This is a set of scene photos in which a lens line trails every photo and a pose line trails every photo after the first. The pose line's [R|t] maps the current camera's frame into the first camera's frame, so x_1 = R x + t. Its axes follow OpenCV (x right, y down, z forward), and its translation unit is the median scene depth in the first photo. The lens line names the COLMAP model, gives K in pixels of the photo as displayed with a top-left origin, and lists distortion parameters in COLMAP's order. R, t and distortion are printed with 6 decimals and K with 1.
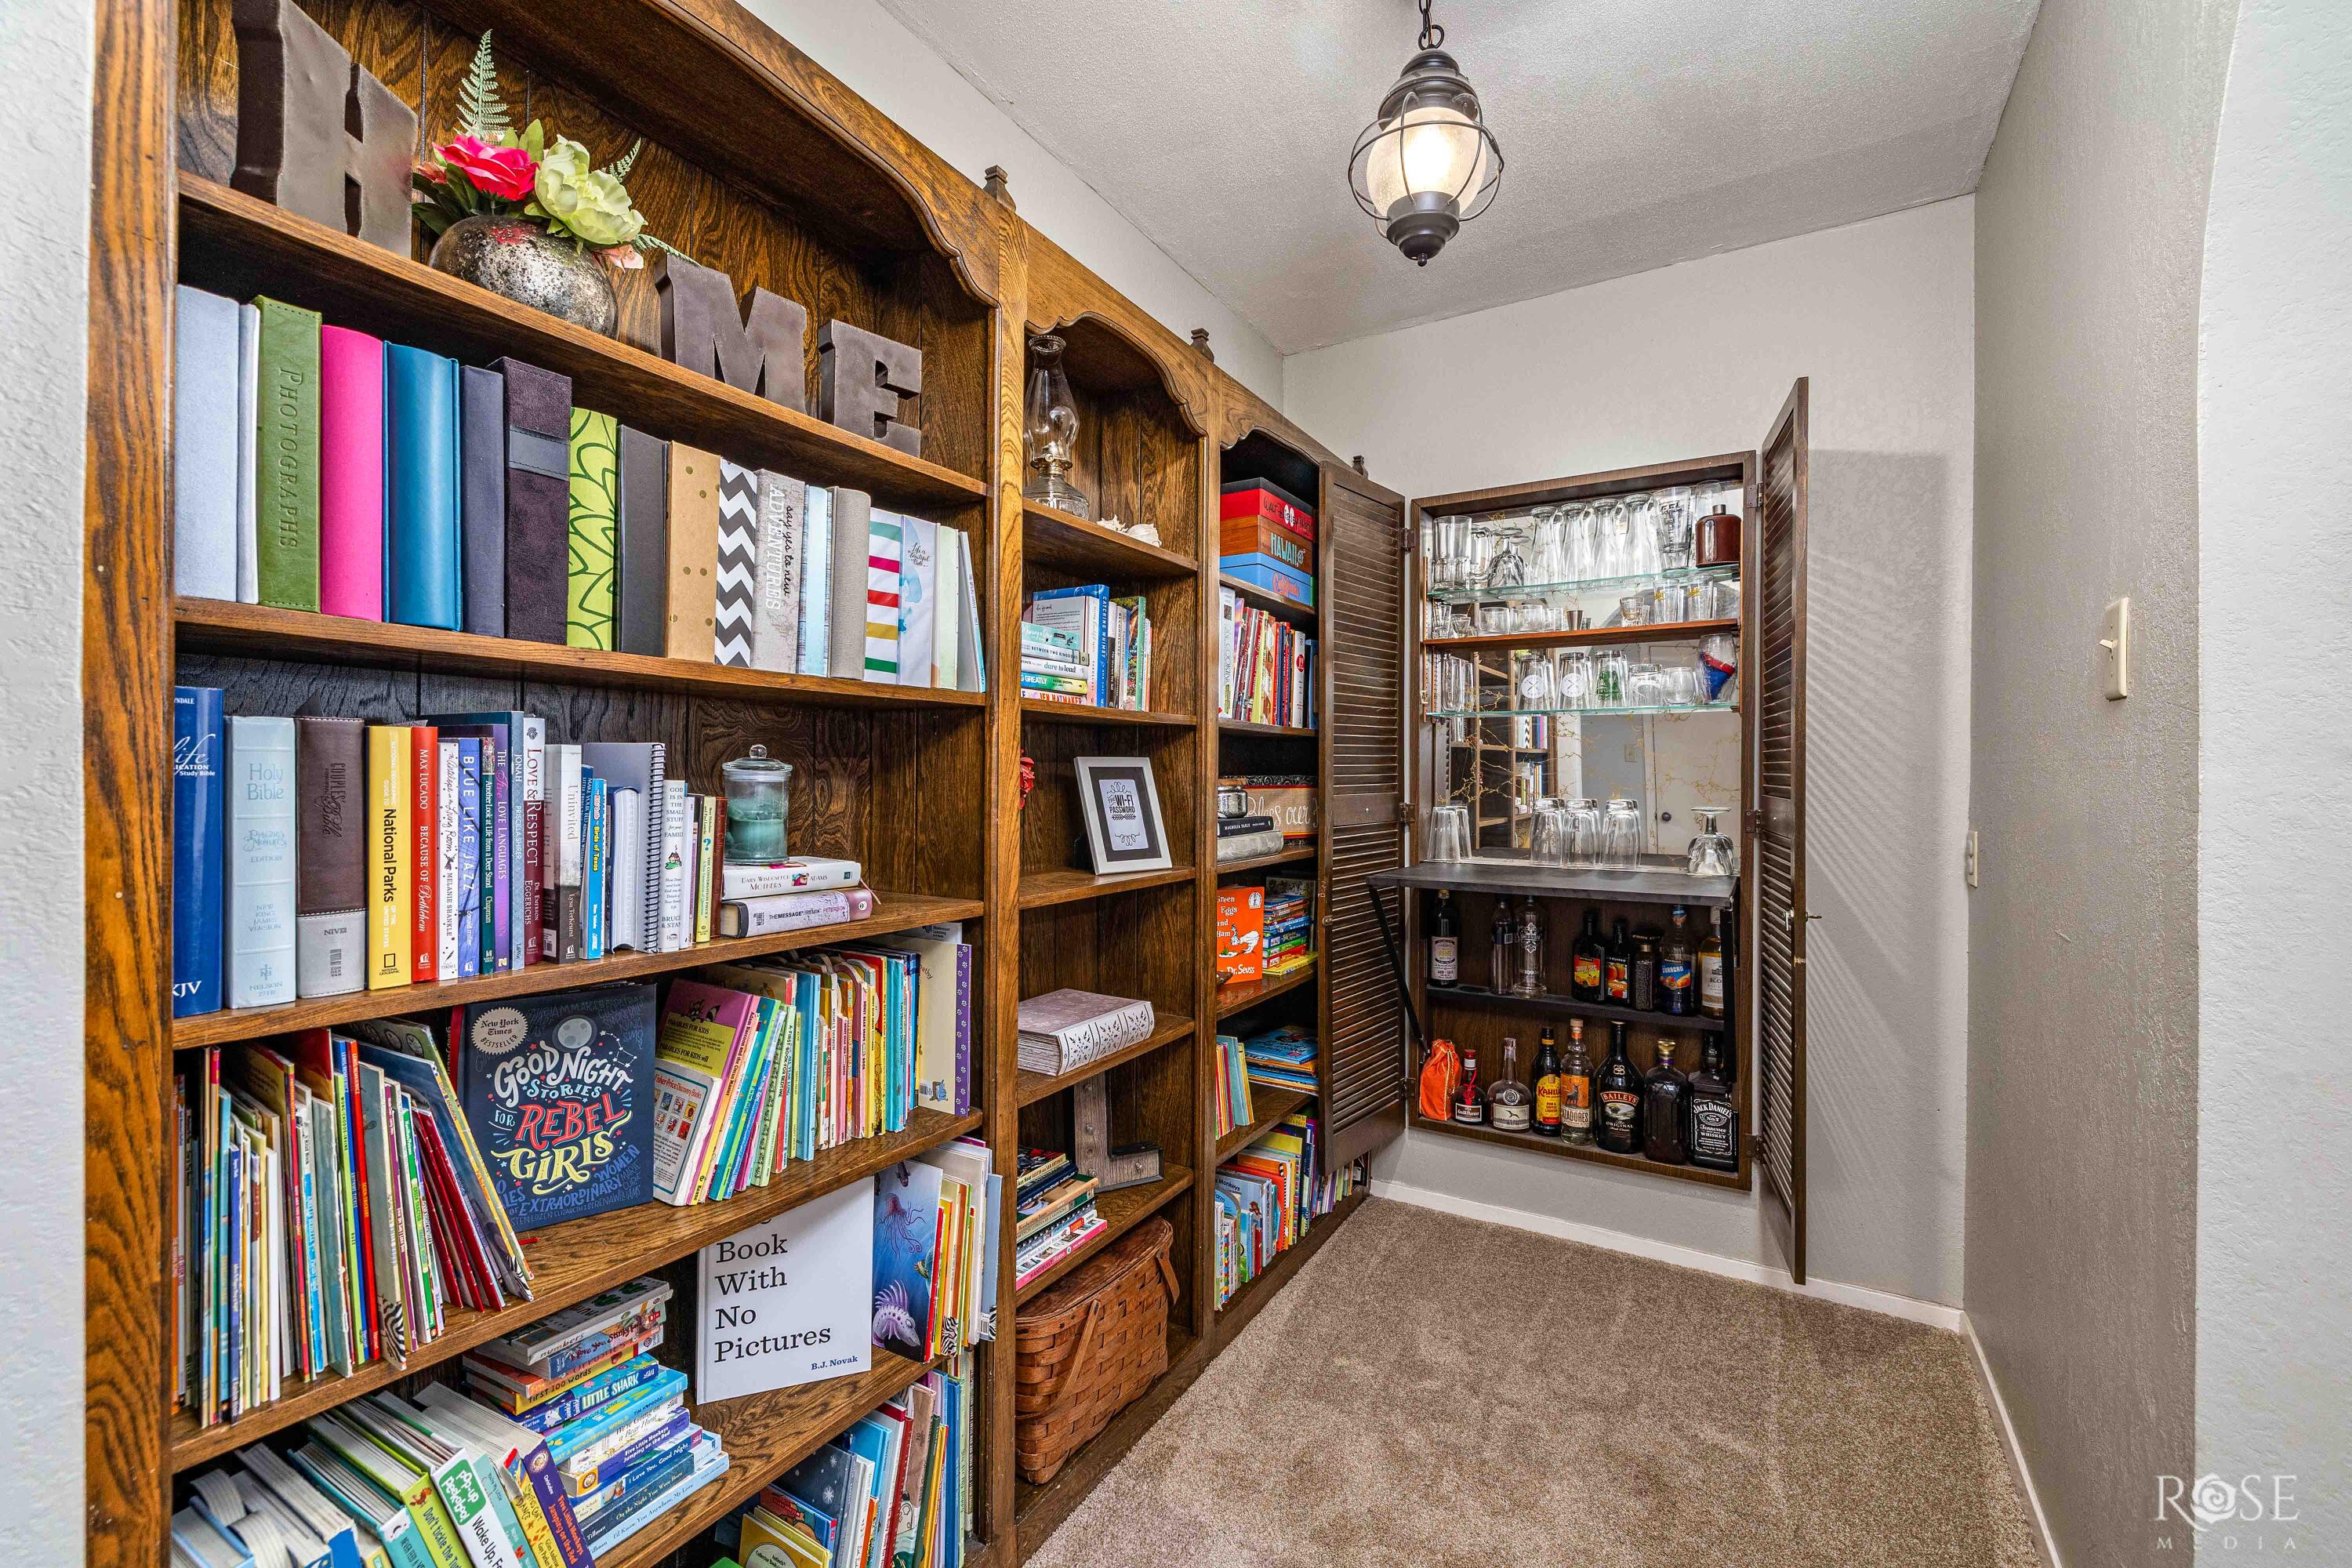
lens RADIAL K [[979.9, 0, 1177.1], [0, 979.9, 783.4], [0, 0, 1]] dist [0.000560, 0.000083]
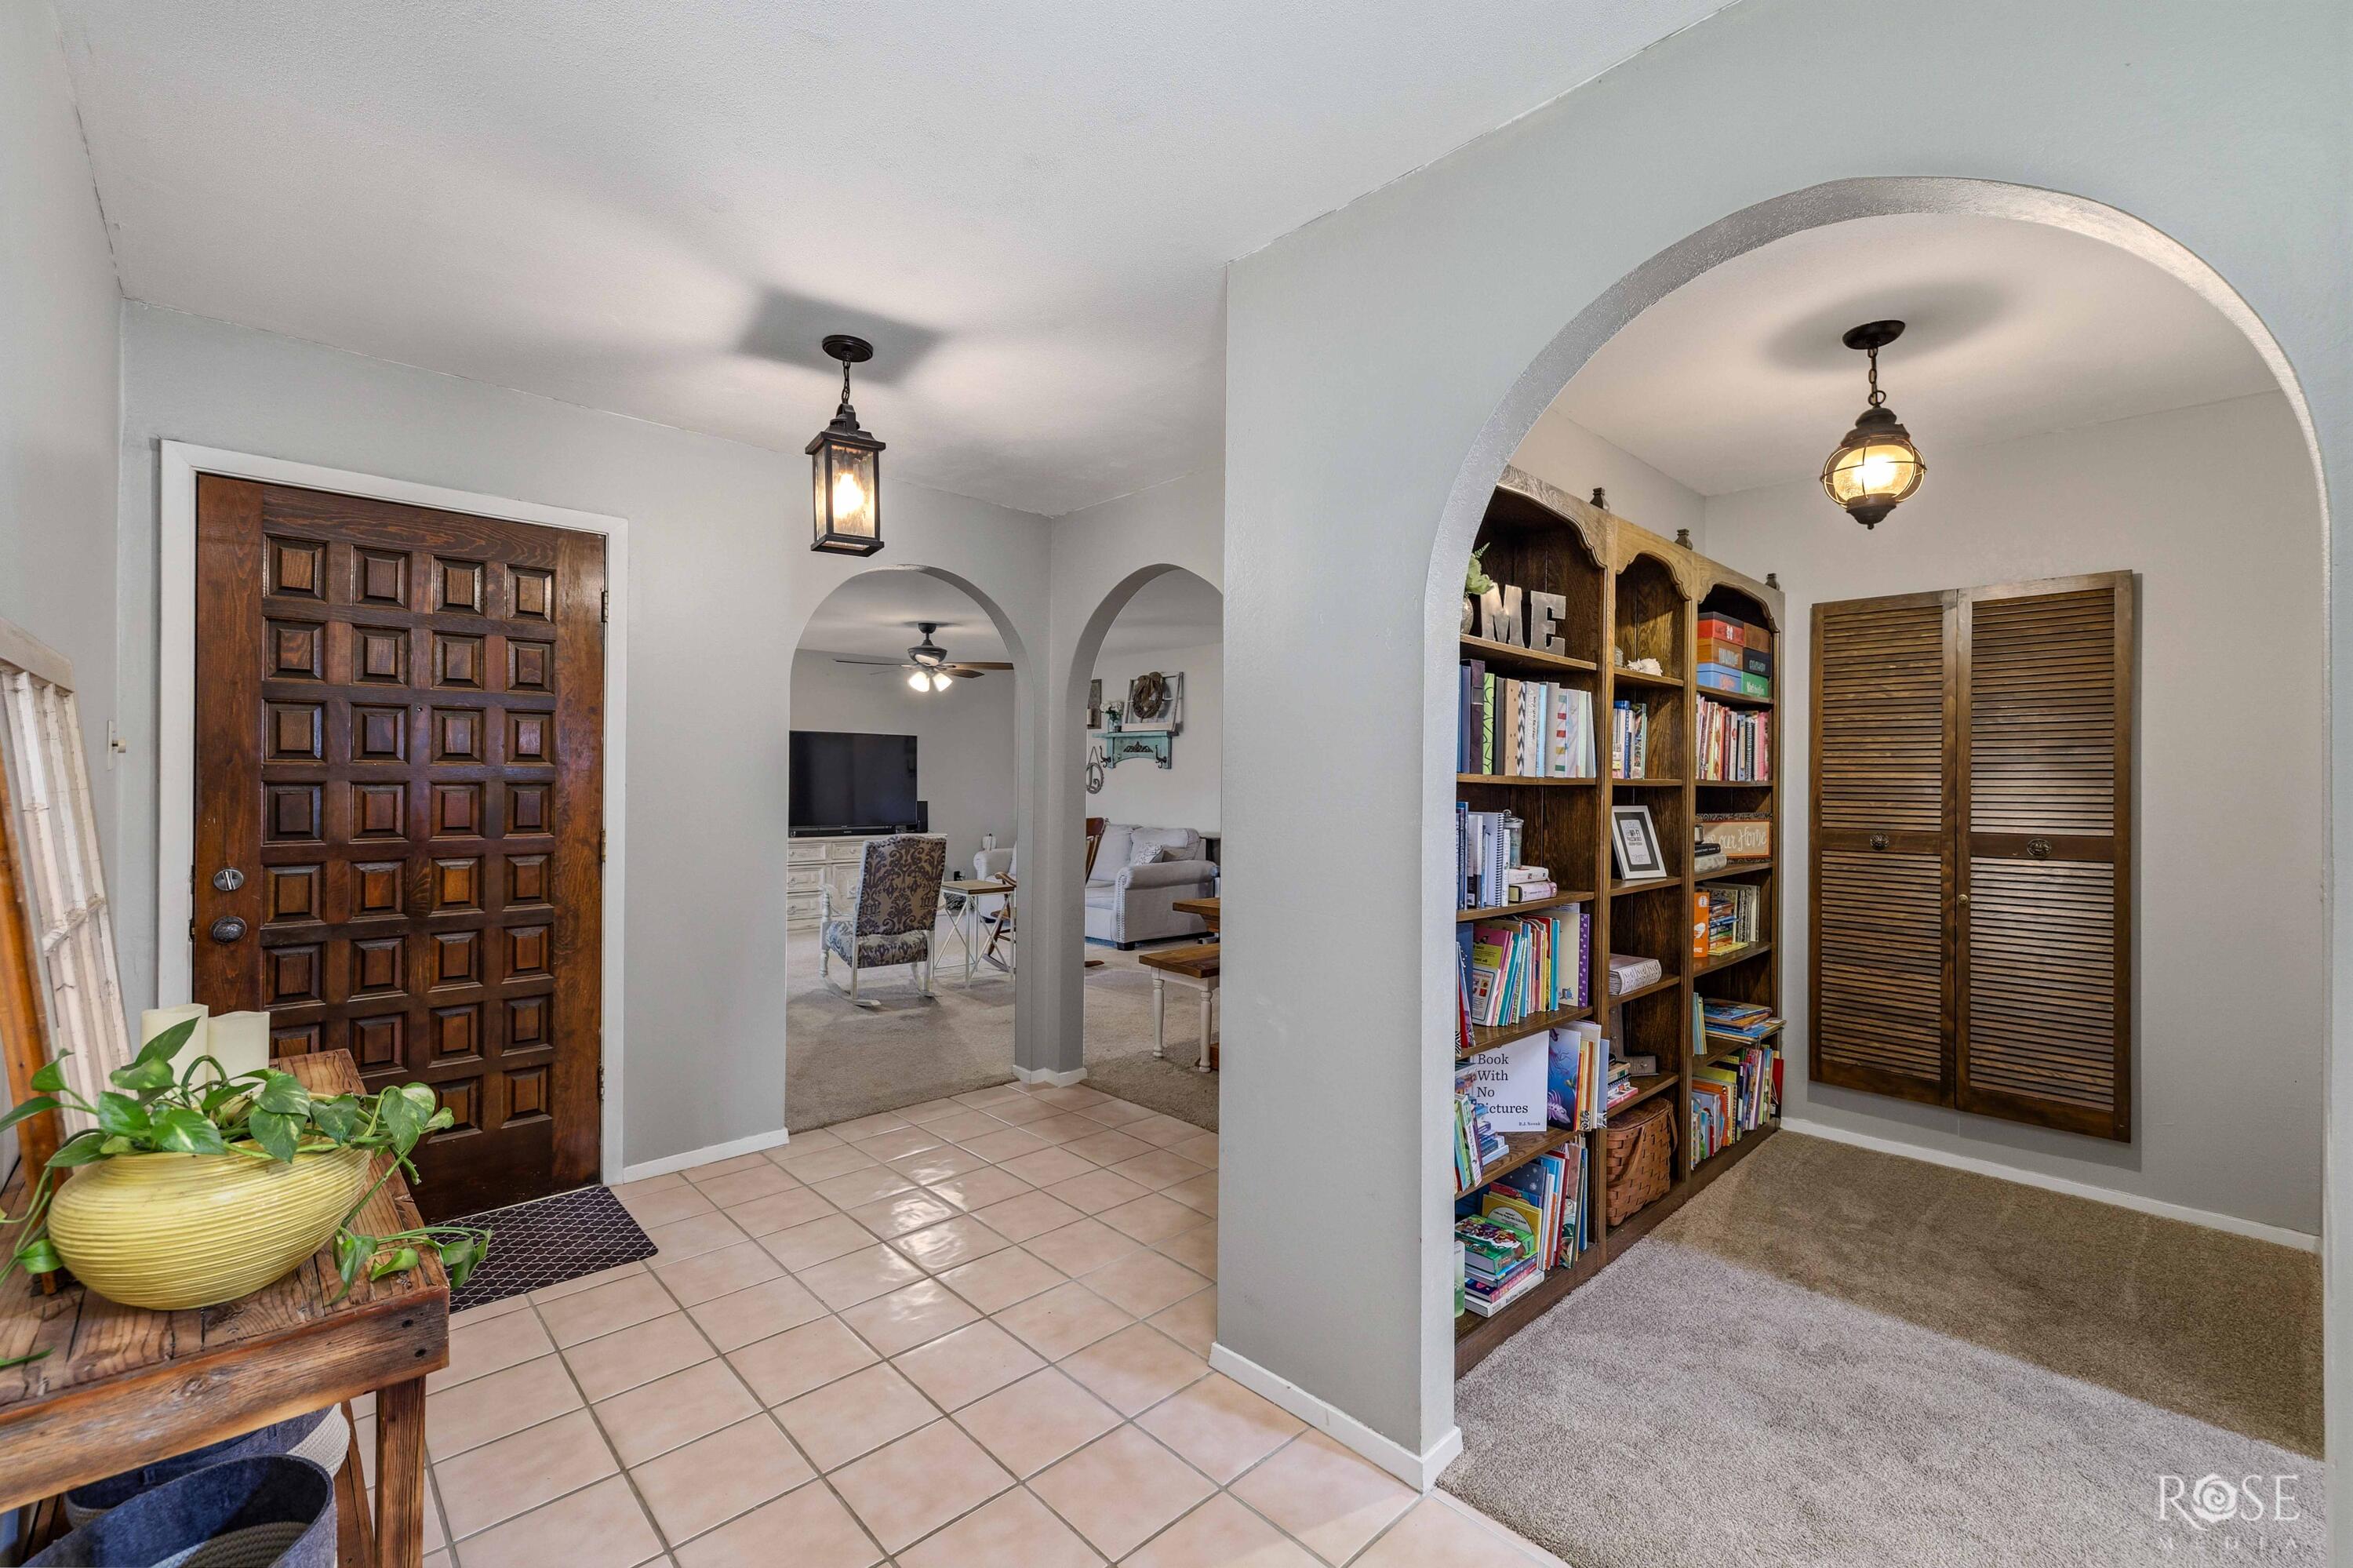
lens RADIAL K [[980.3, 0, 1183.3], [0, 980.3, 783.3], [0, 0, 1]] dist [0.000560, 0.000083]
pose [[0.963920, 0.005058, -0.266145, -0.434837], [-0.007125, 0.999951, -0.006800, -0.061531], [0.266097, 0.008451, 0.963909, -0.937585]]
